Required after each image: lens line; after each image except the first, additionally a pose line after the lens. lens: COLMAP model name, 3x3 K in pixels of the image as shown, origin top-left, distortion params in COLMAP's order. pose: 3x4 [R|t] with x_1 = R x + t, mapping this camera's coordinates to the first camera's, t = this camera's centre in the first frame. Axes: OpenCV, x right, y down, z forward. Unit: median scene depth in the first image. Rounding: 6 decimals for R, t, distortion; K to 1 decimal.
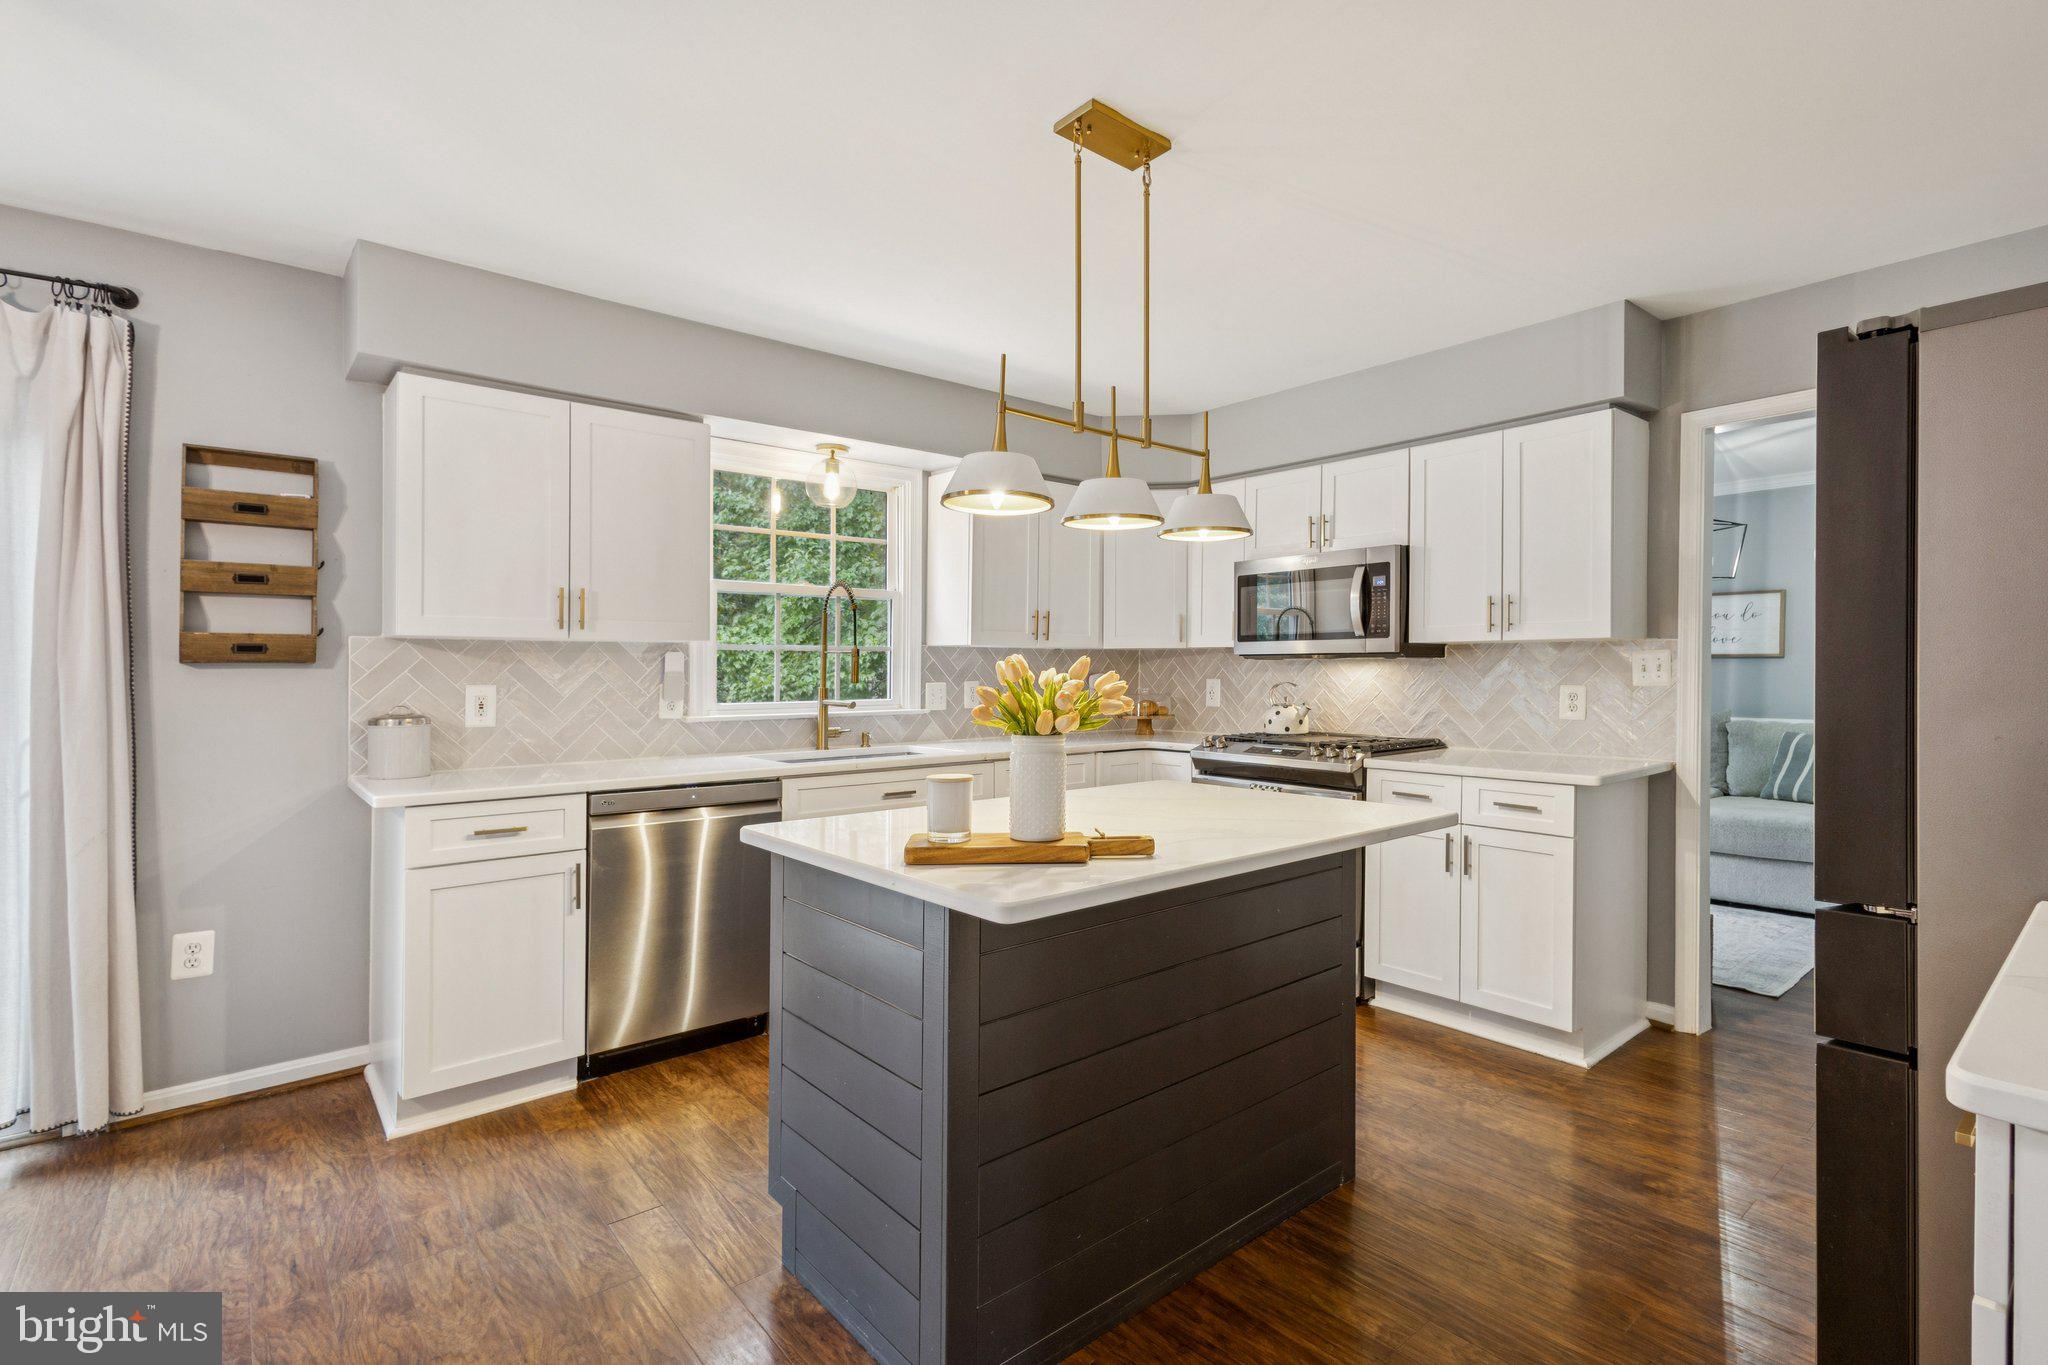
lens RADIAL K [[950.7, 0, 1029.2], [0, 950.7, 688.5], [0, 0, 1]] dist [0.013088, -0.002126]
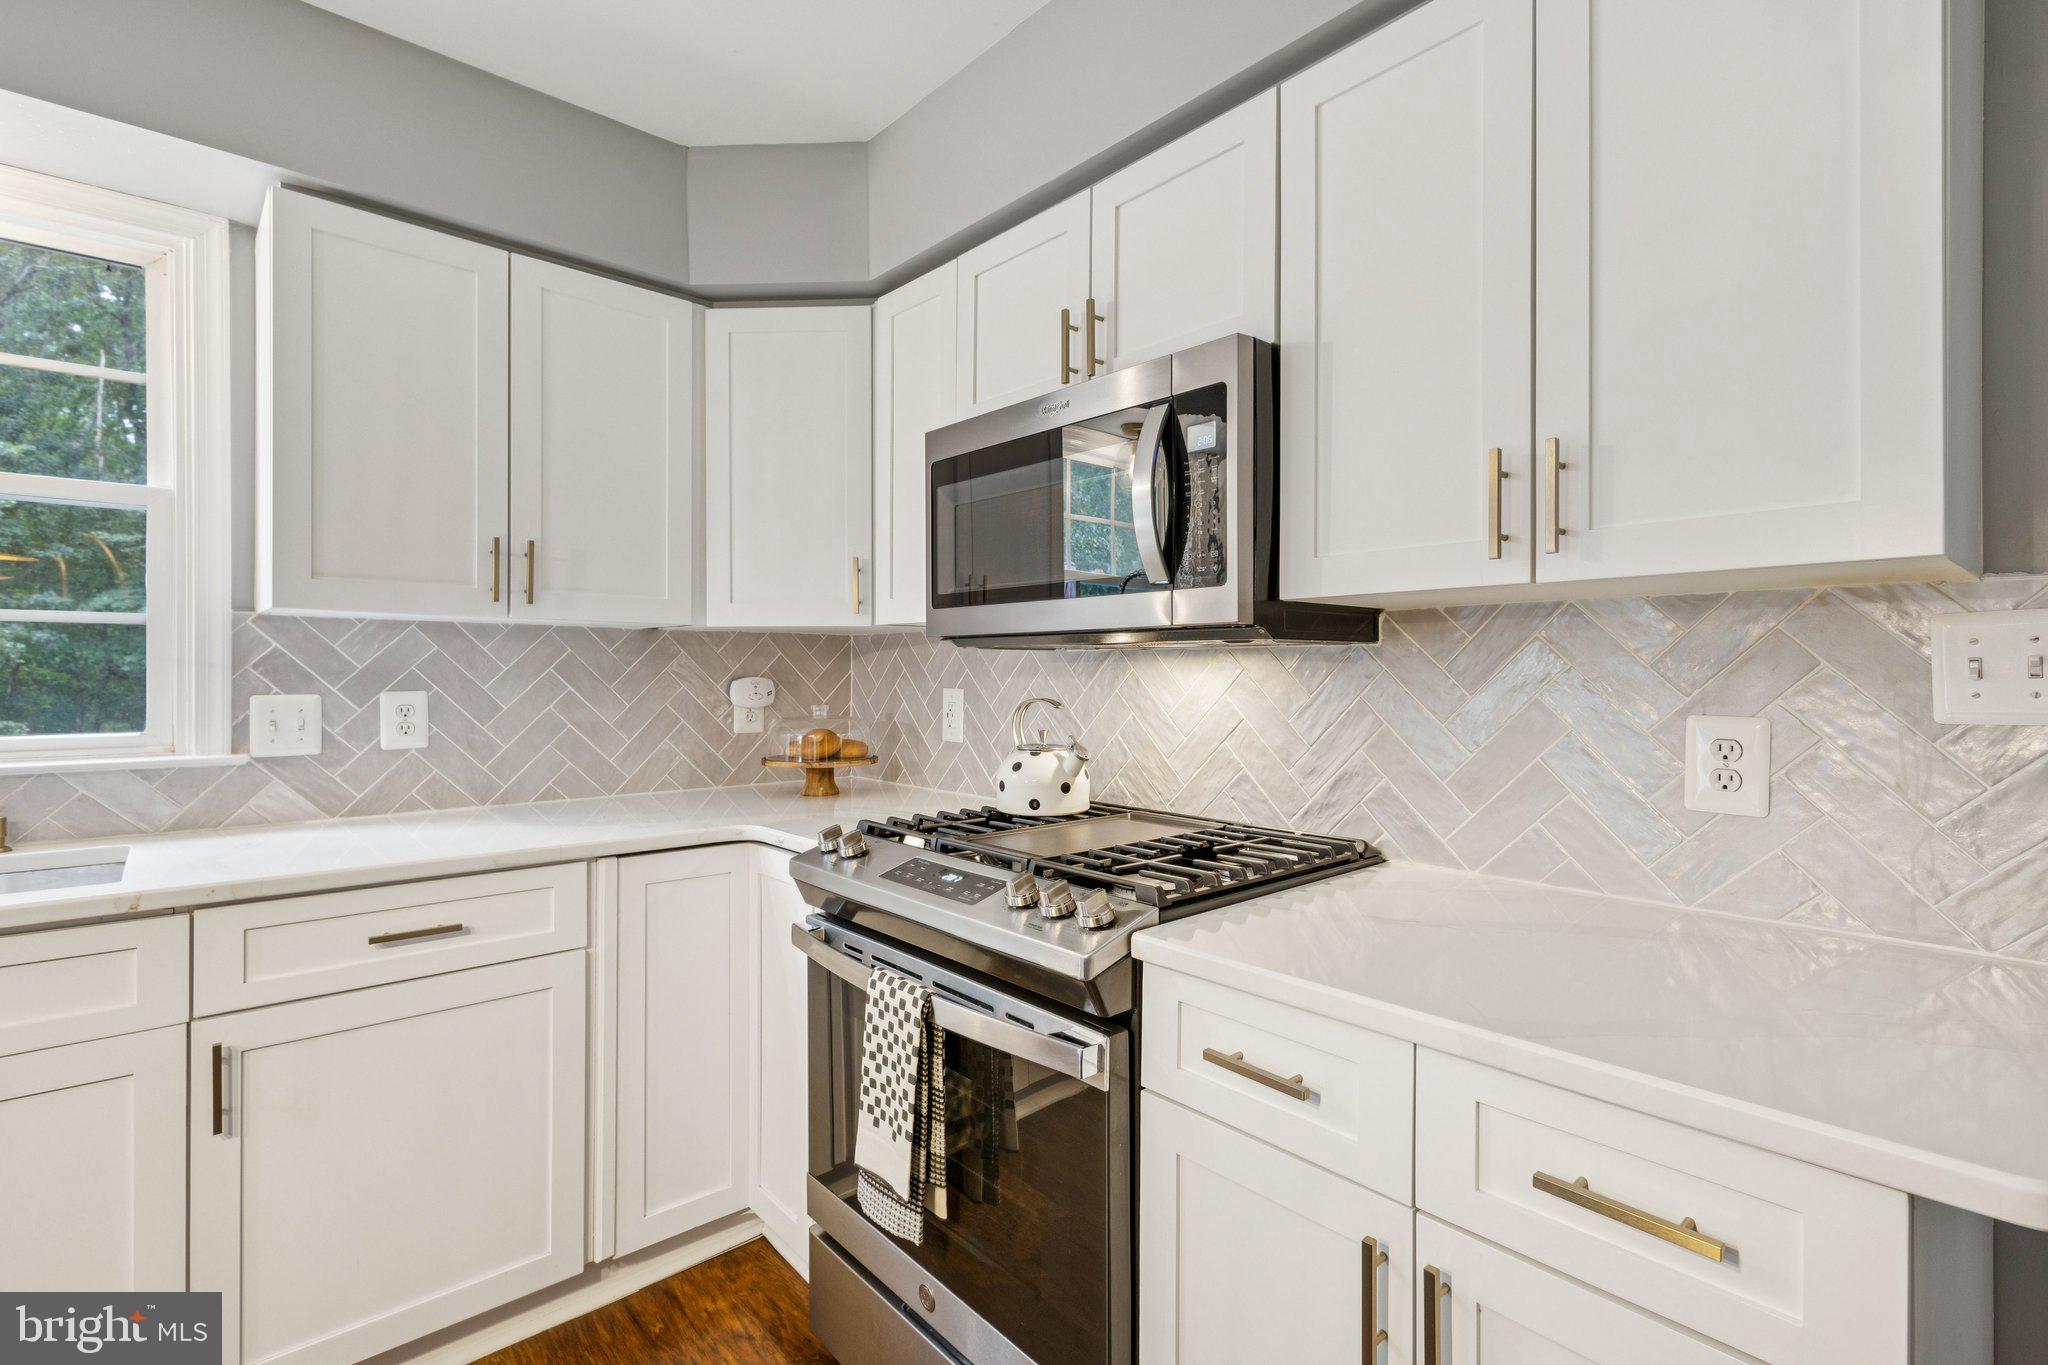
lens RADIAL K [[950.7, 0, 1030.3], [0, 950.7, 674.3], [0, 0, 1]] dist [0.013088, -0.002126]
pose [[0.999636, 0.004396, 0.026618, 0.274556], [-0.003915, 0.999829, -0.018089, -0.010432], [-0.026693, 0.017979, 0.999482, 0.592800]]
